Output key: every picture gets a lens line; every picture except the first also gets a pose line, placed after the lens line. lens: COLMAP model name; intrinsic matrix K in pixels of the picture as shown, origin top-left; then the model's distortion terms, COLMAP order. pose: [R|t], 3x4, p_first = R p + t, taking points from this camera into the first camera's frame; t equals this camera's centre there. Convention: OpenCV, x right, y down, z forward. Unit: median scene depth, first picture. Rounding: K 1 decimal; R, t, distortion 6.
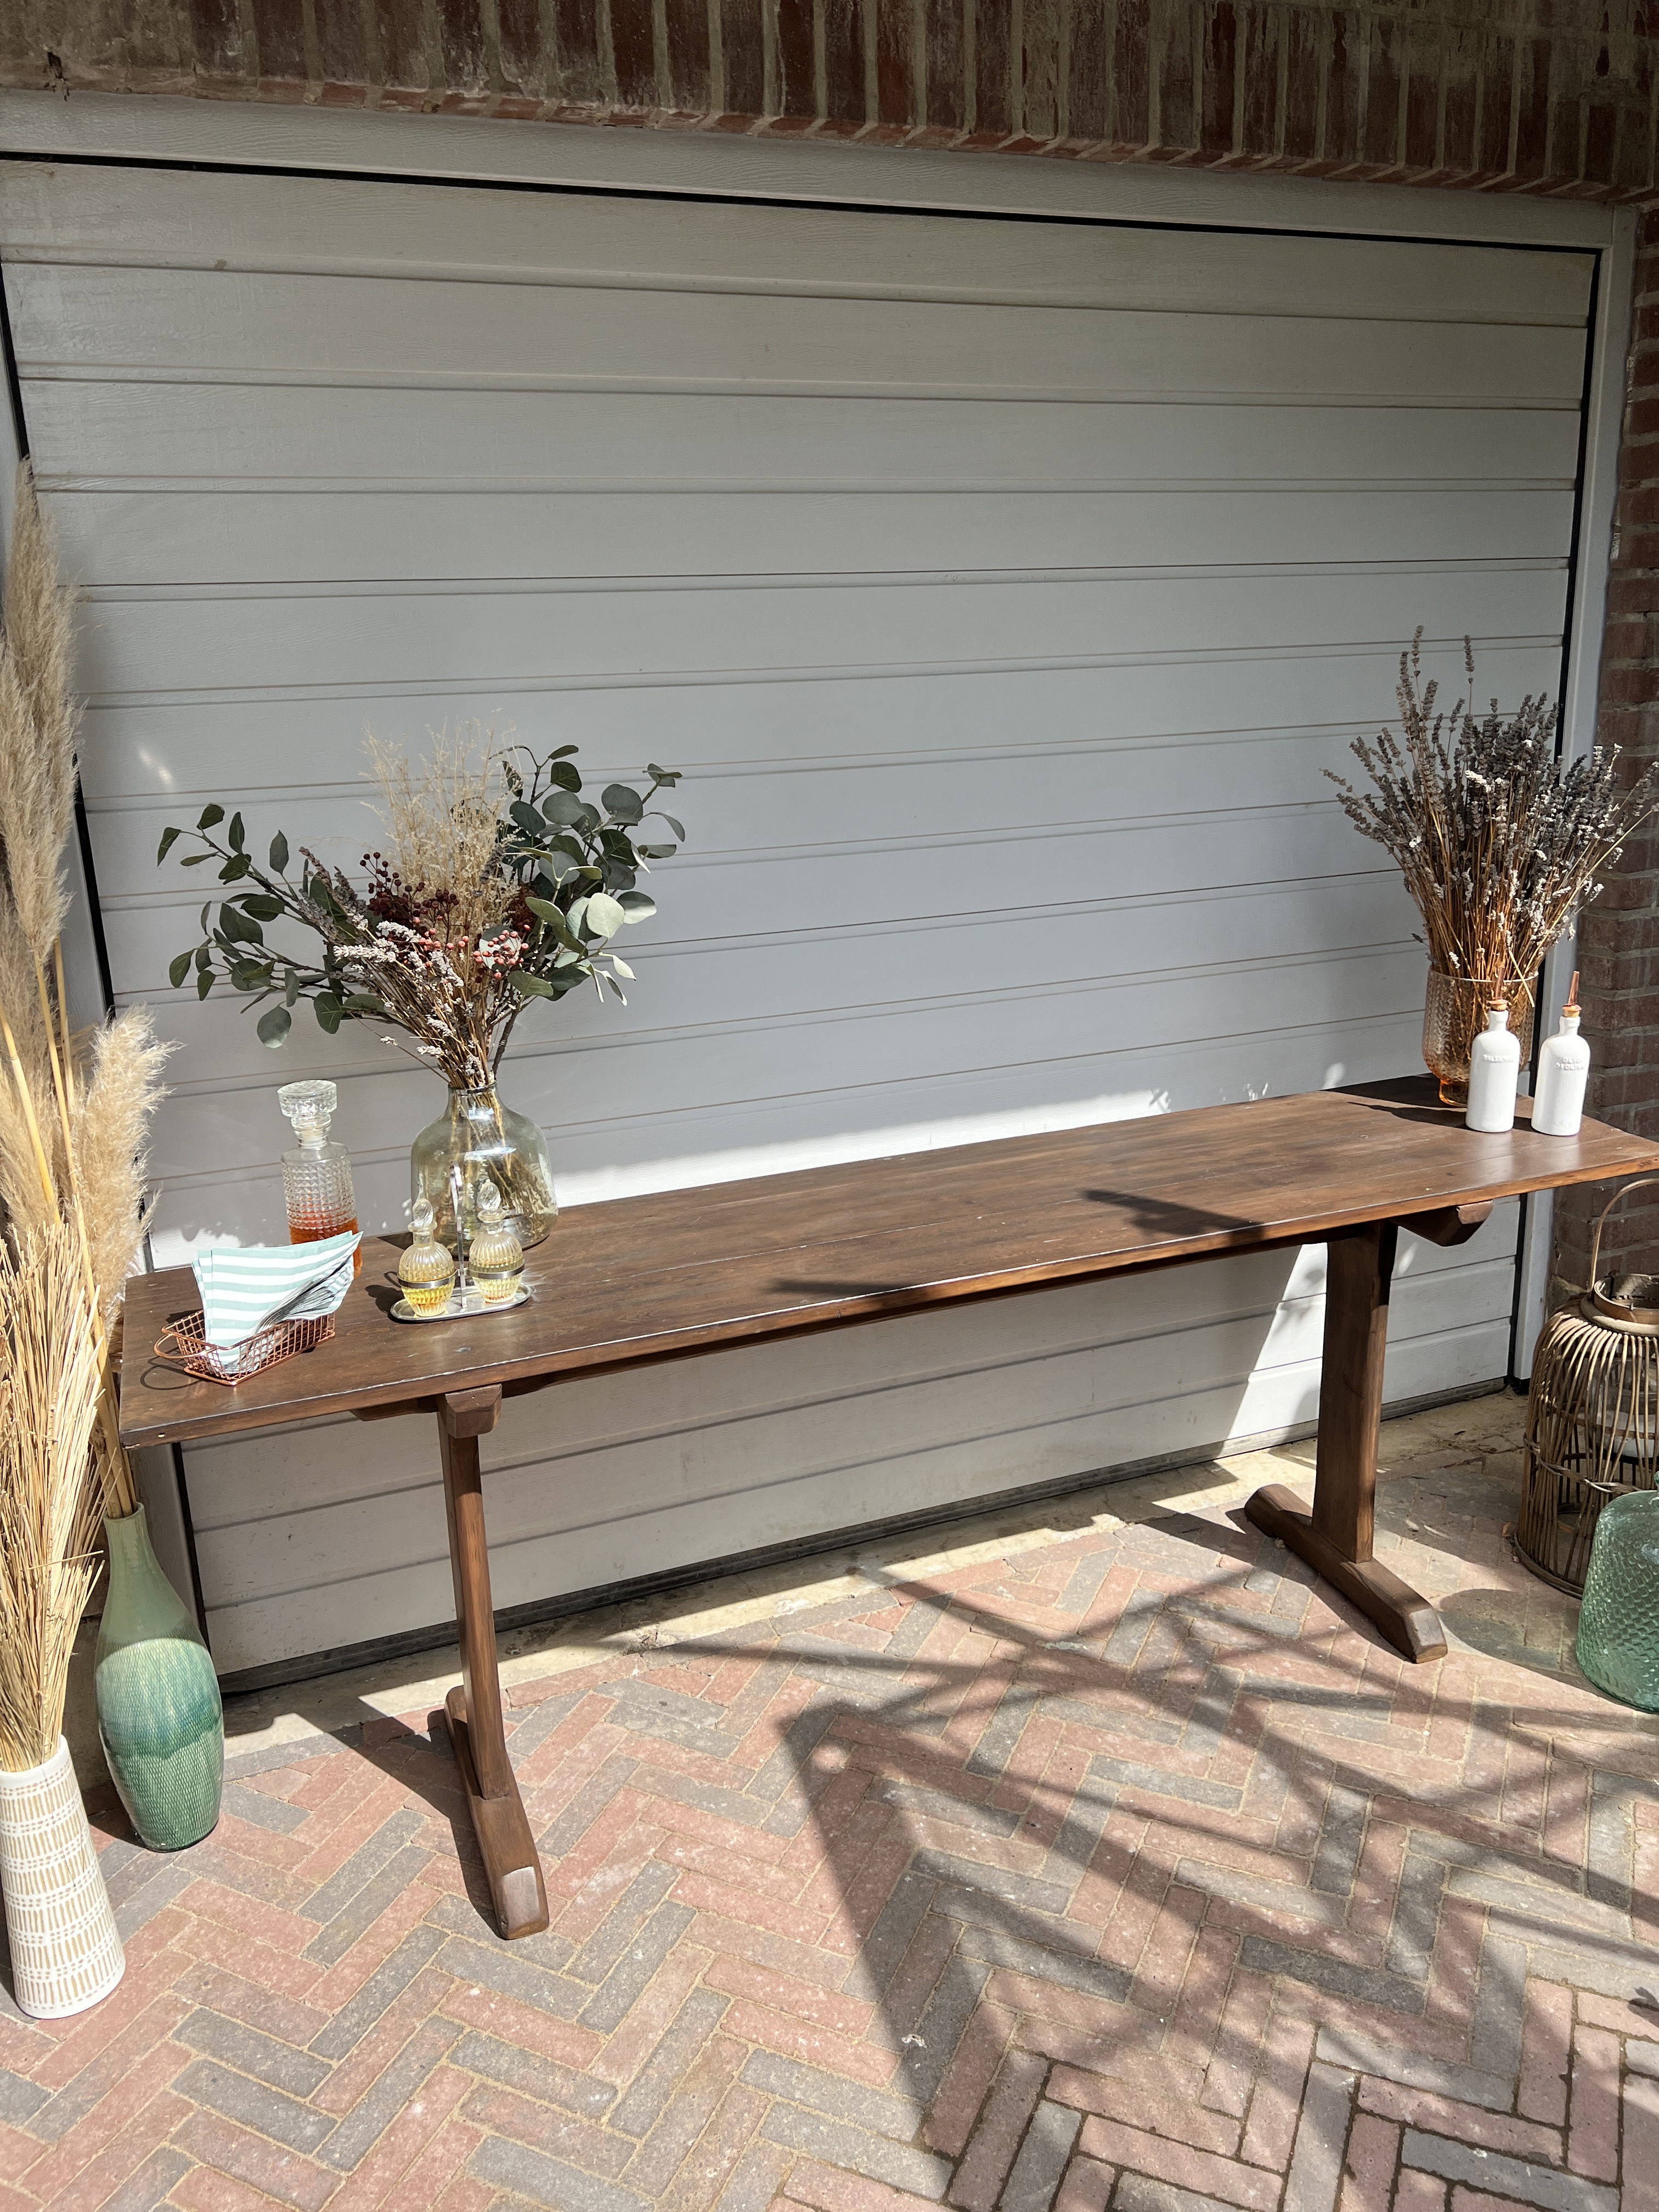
lens RADIAL K [[1682.2, 0, 822.3], [0, 1682.2, 1101.8], [0, 0, 1]] dist [0.029357, -0.040845]
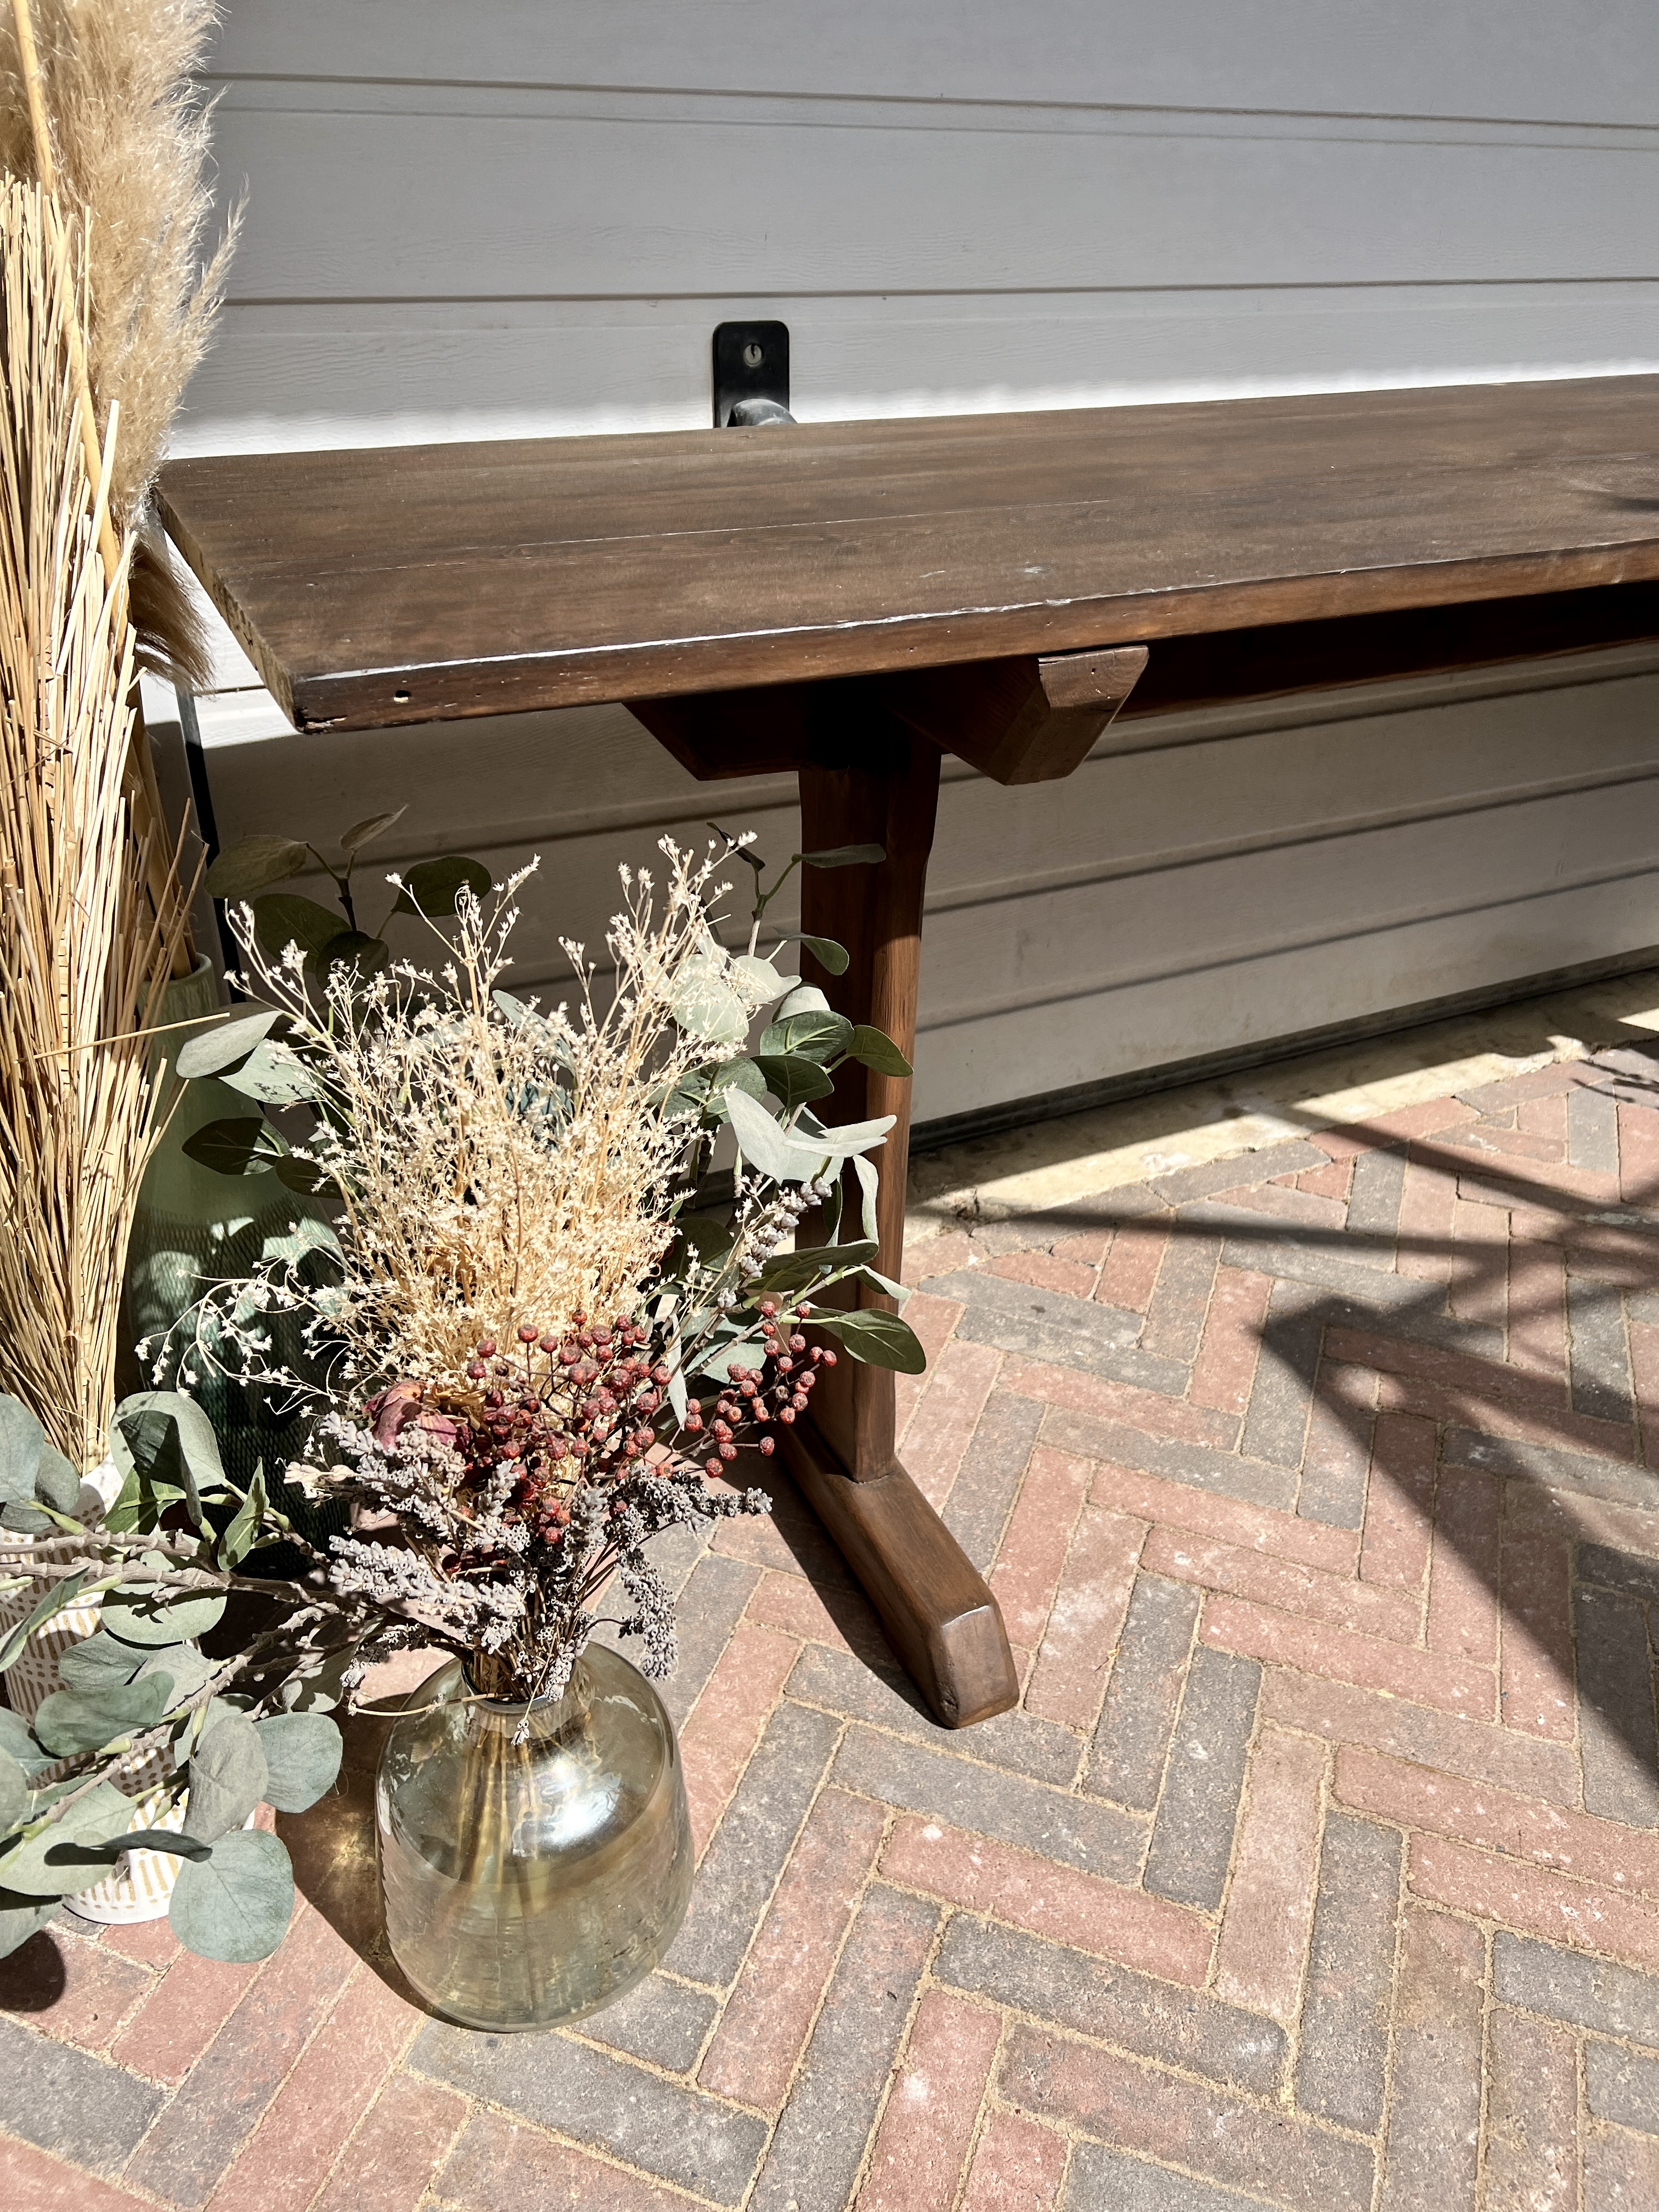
lens RADIAL K [[1682.2, 0, 832.7], [0, 1682.2, 1095.2], [0, 0, 1]] dist [0.029357, -0.040845]
pose [[0.994446, 0.003071, 0.105205, -0.243421], [-0.028200, 0.970802, 0.238219, 0.138327], [-0.101402, -0.239863, 0.965497, 0.441816]]
